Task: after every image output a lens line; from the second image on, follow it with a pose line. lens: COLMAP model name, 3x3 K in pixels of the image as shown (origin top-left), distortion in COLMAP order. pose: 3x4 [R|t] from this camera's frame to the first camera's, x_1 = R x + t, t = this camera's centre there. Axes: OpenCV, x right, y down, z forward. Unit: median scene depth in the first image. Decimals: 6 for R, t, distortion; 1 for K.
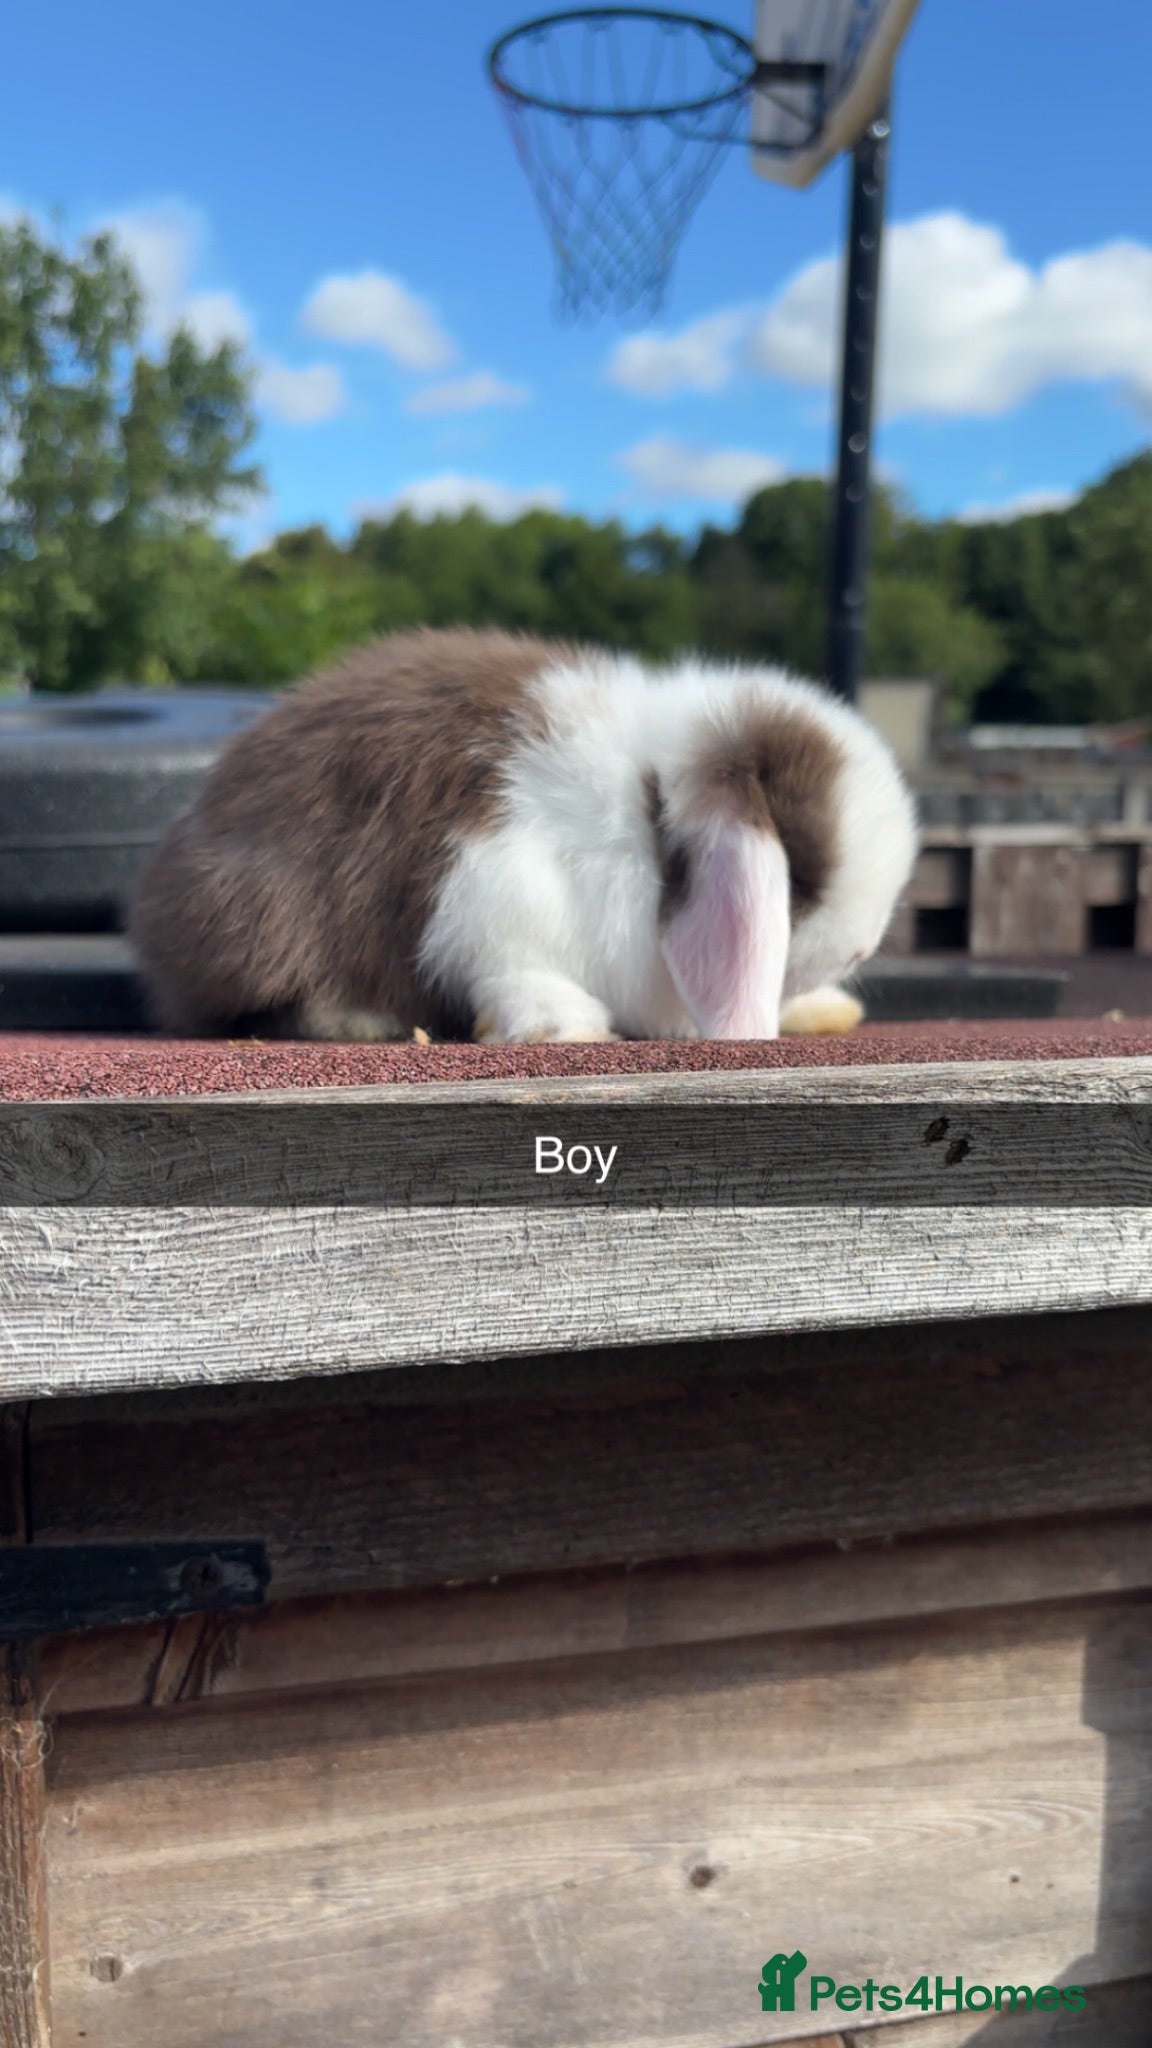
lens RADIAL K [[1784.8, 0, 576.0], [0, 1784.8, 1024.0], [0, 0, 1]] dist [-0.008432, 0.013787]
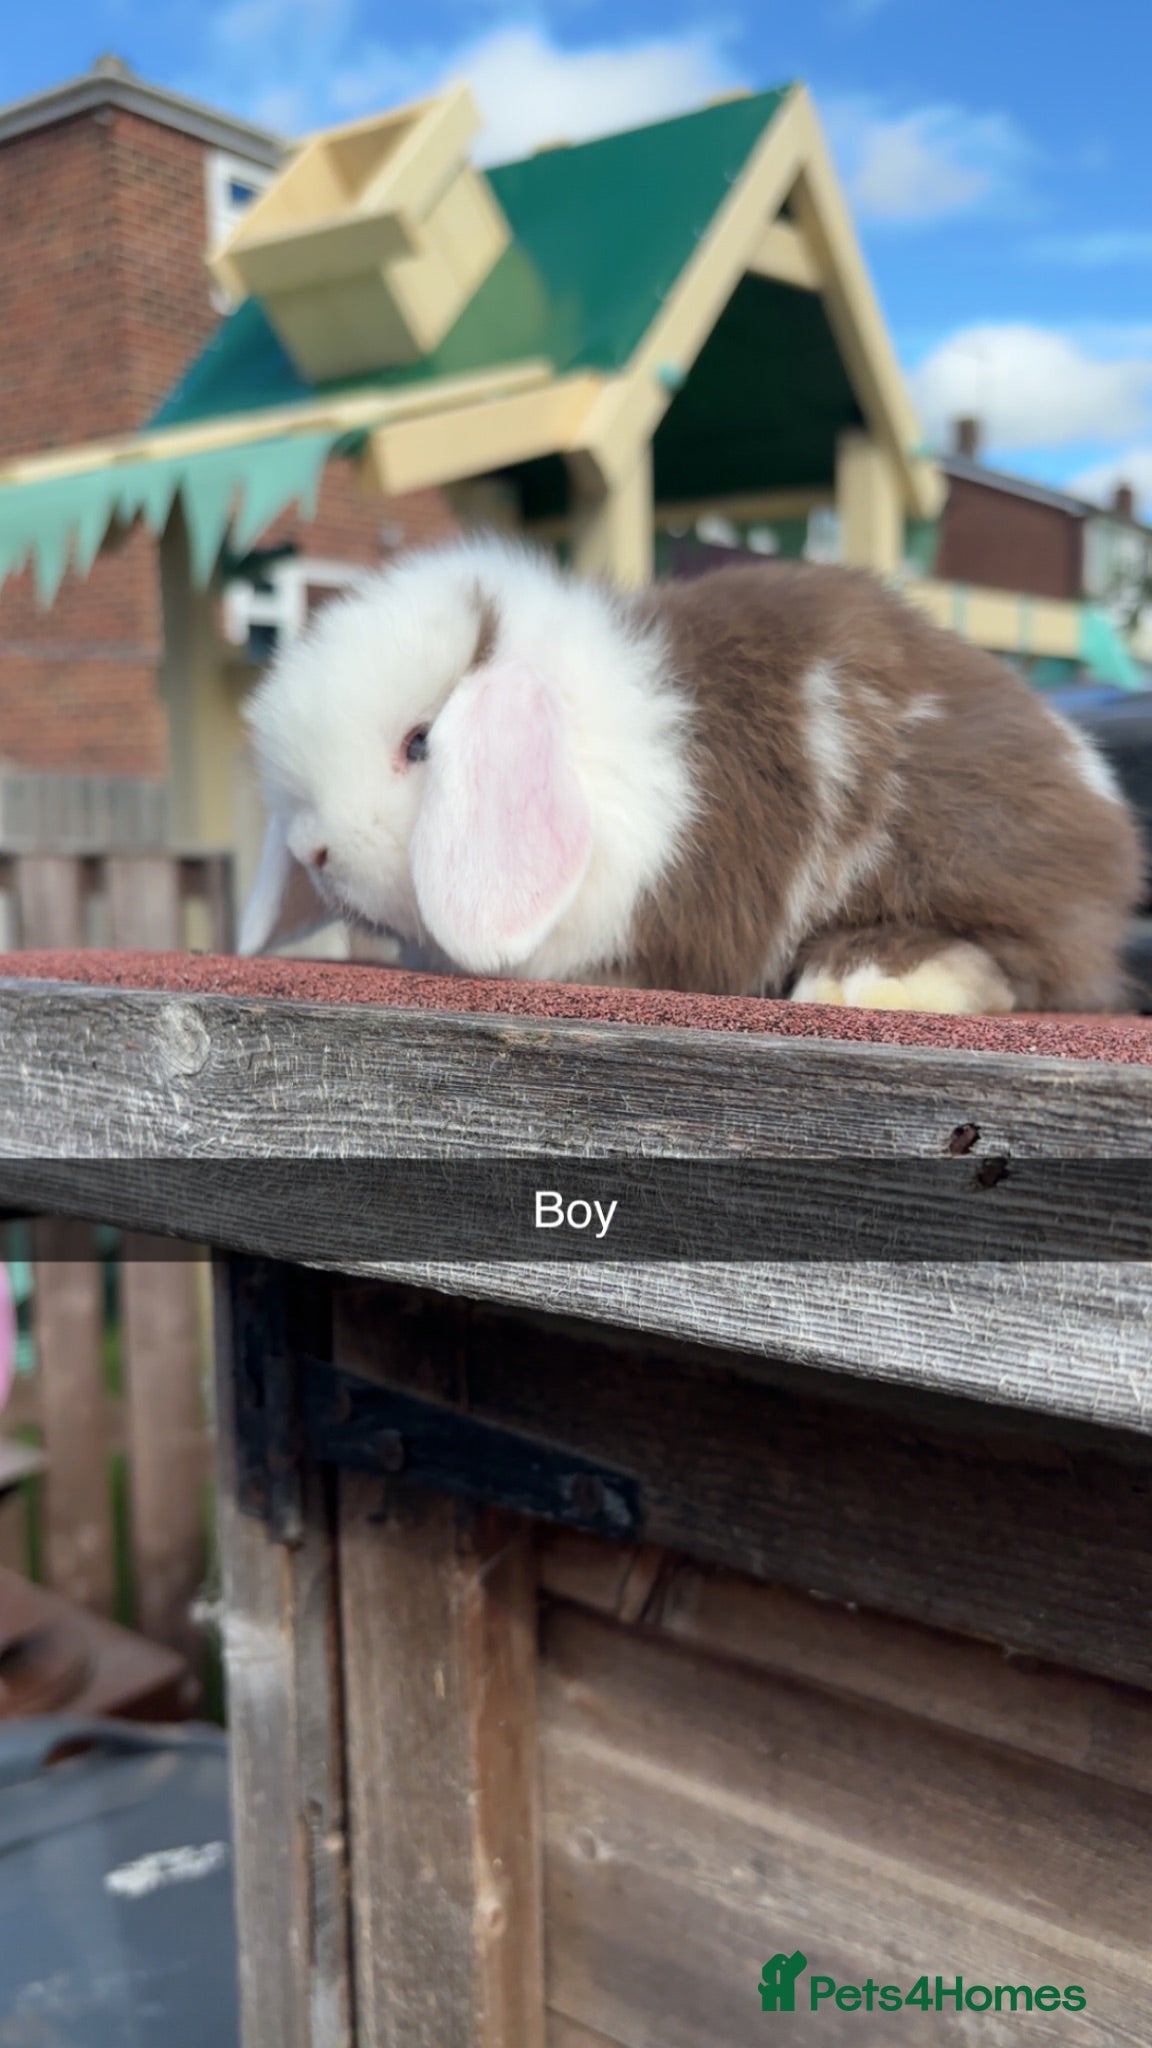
lens RADIAL K [[1784.8, 0, 576.0], [0, 1784.8, 1024.0], [0, 0, 1]] dist [-0.008432, 0.013787]
pose [[0.599570, 0.084499, -0.795849, 0.585390], [-0.086458, 0.995430, 0.040555, -0.004150], [0.795639, 0.044492, 0.604135, 0.351707]]
